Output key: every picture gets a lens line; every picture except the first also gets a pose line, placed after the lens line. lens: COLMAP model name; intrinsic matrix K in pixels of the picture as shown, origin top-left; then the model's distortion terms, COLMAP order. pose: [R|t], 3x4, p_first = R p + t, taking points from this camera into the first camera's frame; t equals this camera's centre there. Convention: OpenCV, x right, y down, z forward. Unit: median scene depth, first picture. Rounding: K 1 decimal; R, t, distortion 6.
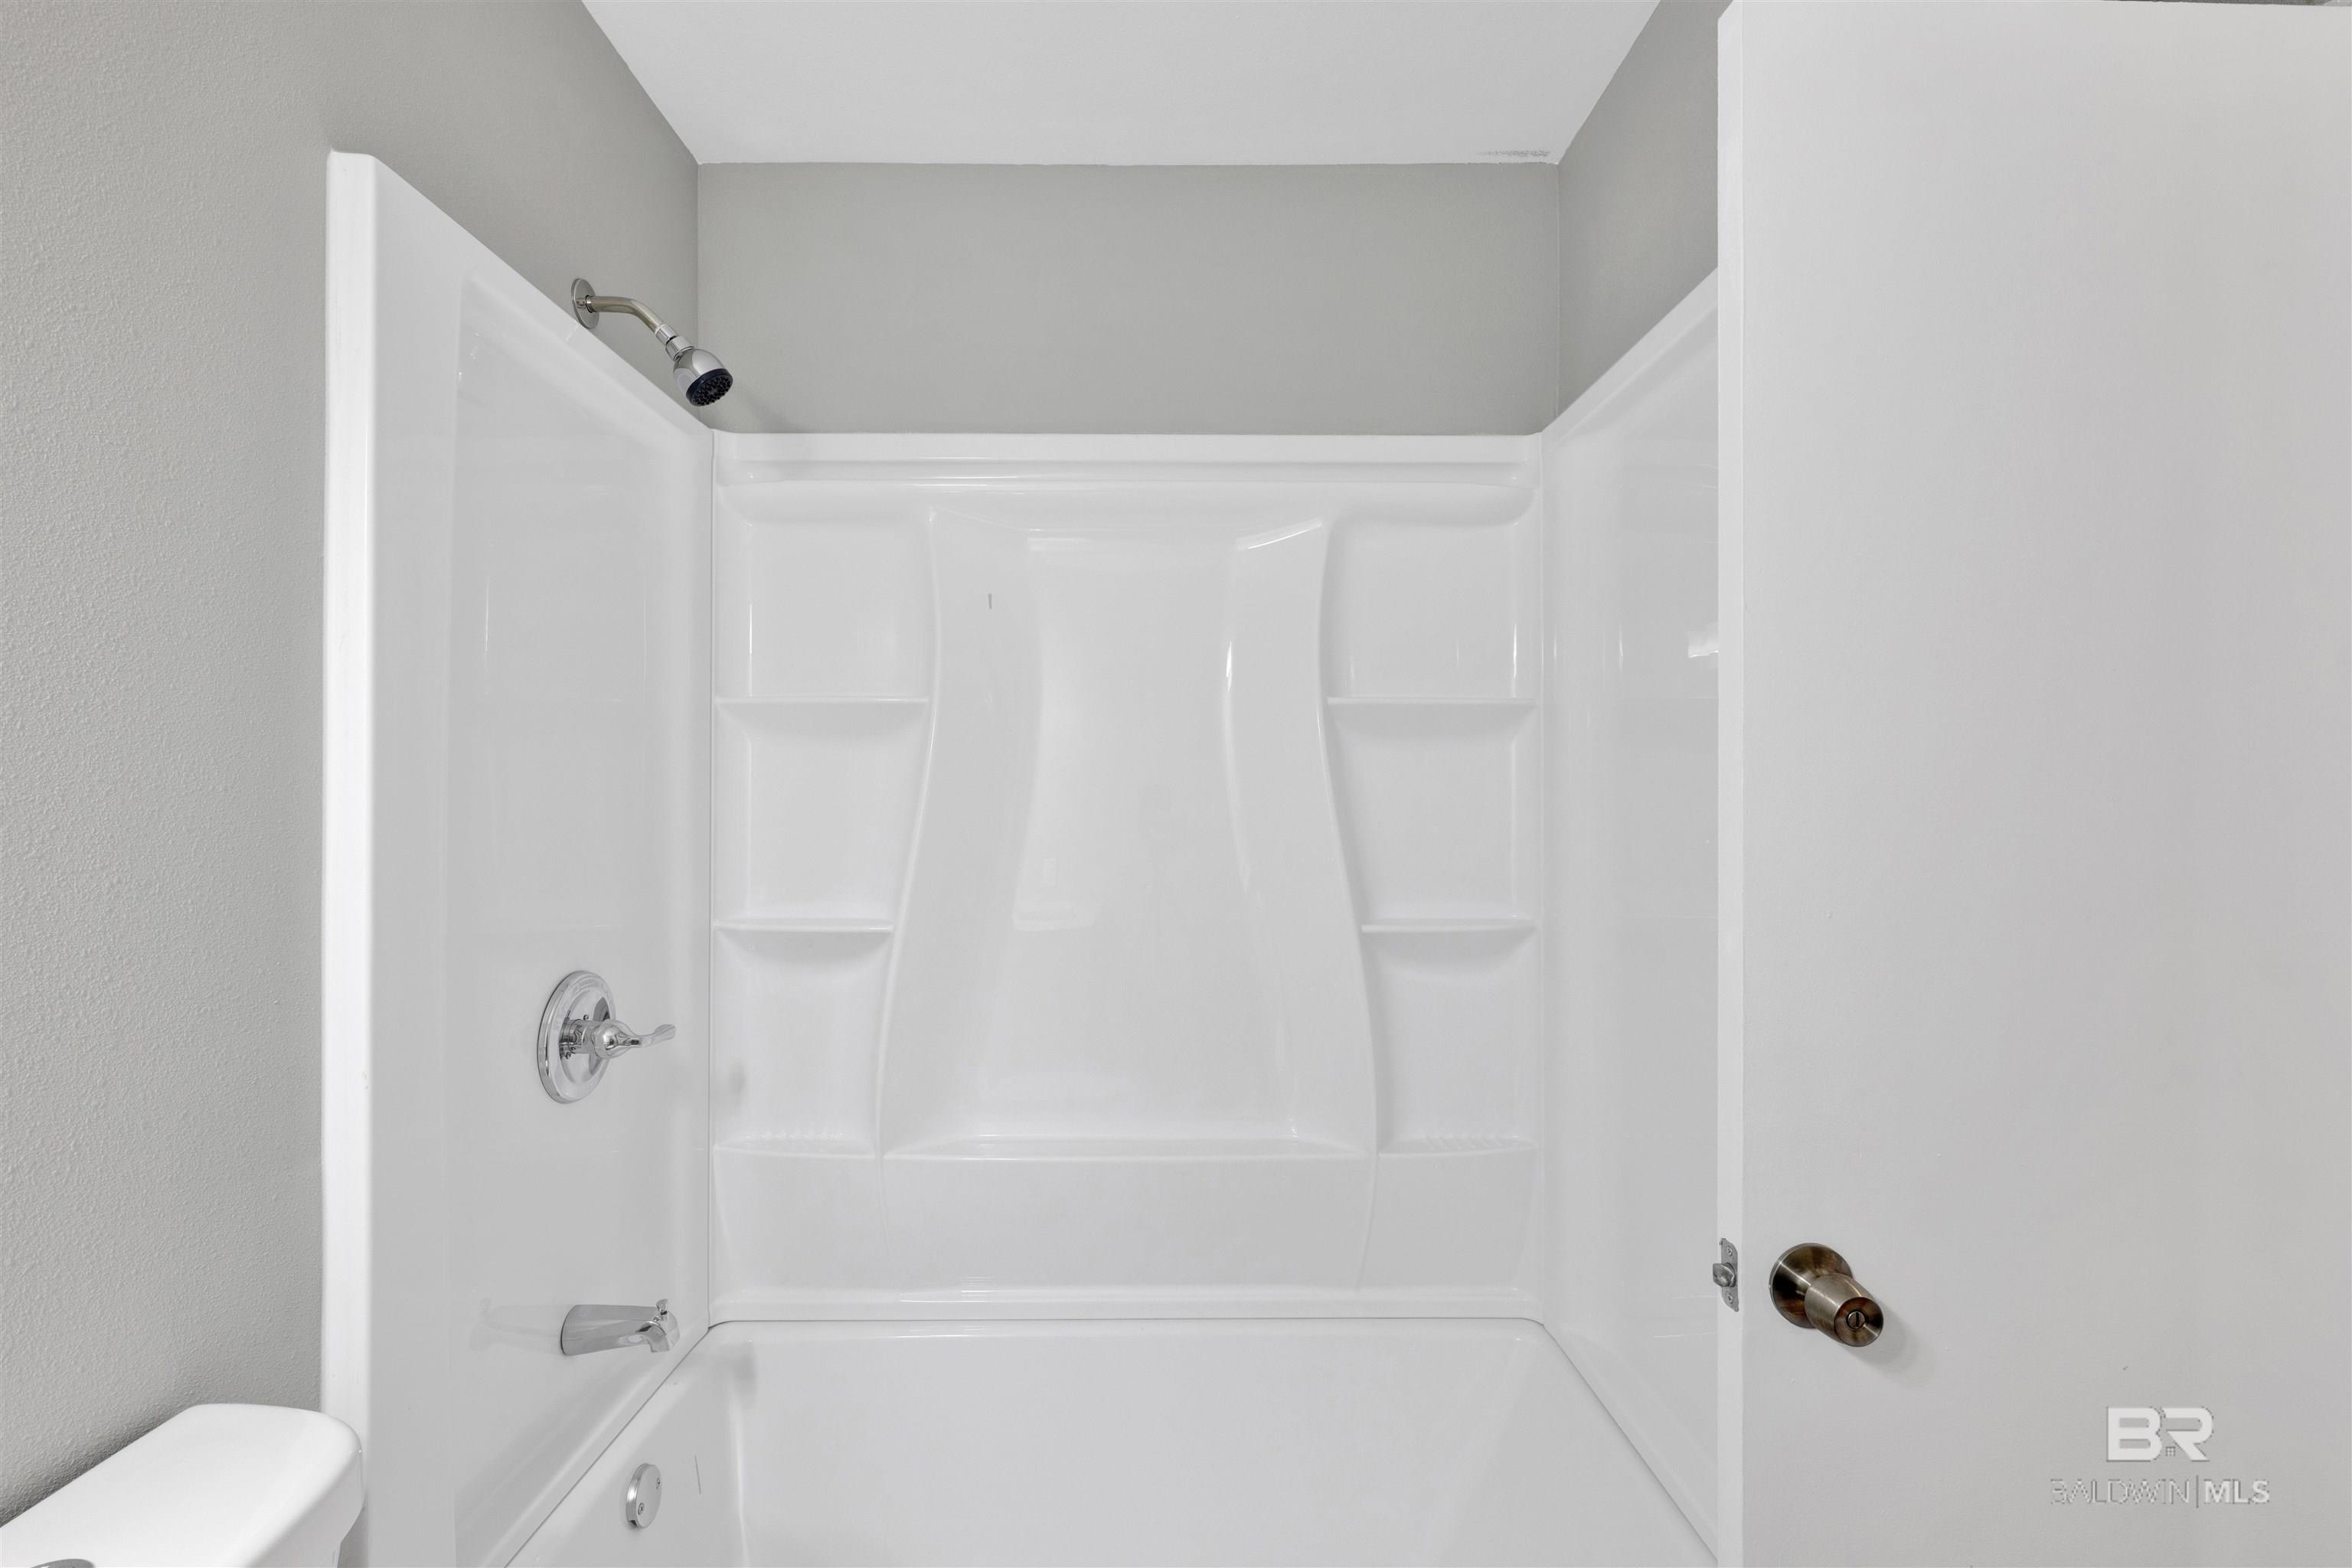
lens RADIAL K [[1049.2, 0, 1183.4], [0, 1049.2, 789.7], [0, 0, 1]] dist [-0.010829, 0.000708]
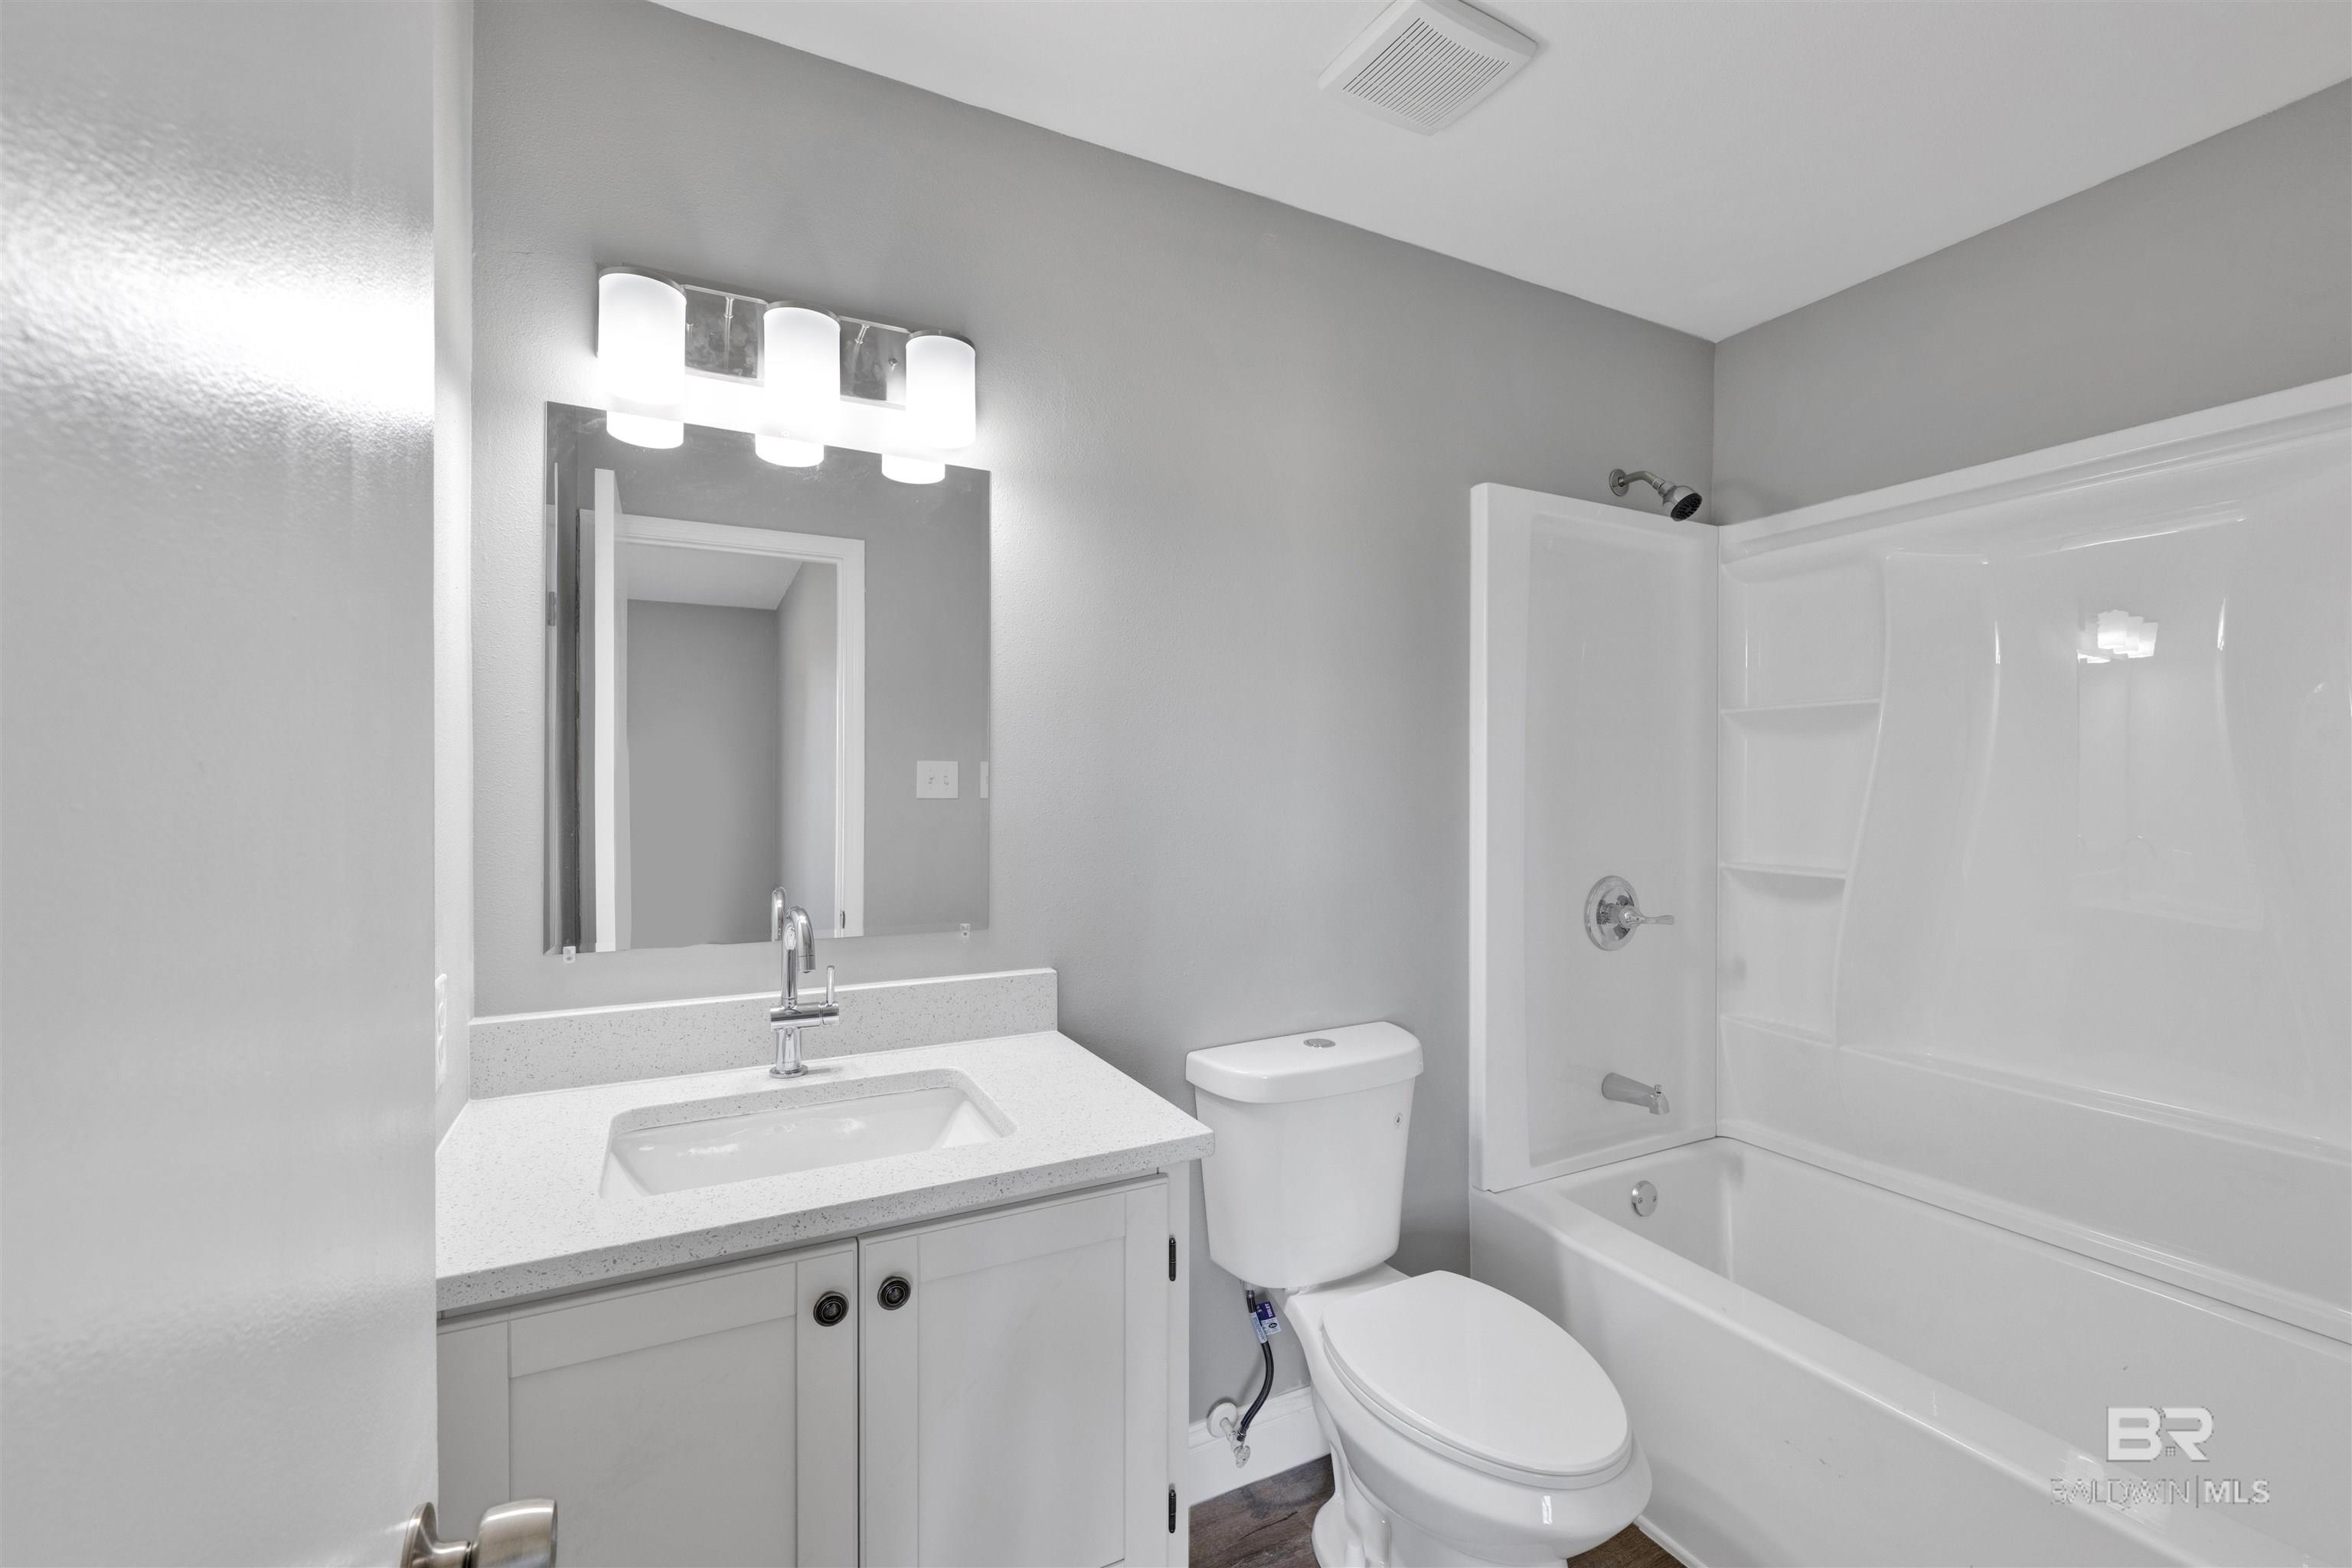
lens RADIAL K [[962.2, 0, 1178.5], [0, 962.2, 790.5], [0, 0, 1]] dist [-0.001302, -0.000110]
pose [[0.428817, -0.005876, -0.903372, 0.448192], [0.004800, 0.999980, -0.004226, 0.027466], [0.903379, -0.002524, 0.428836, -0.266637]]
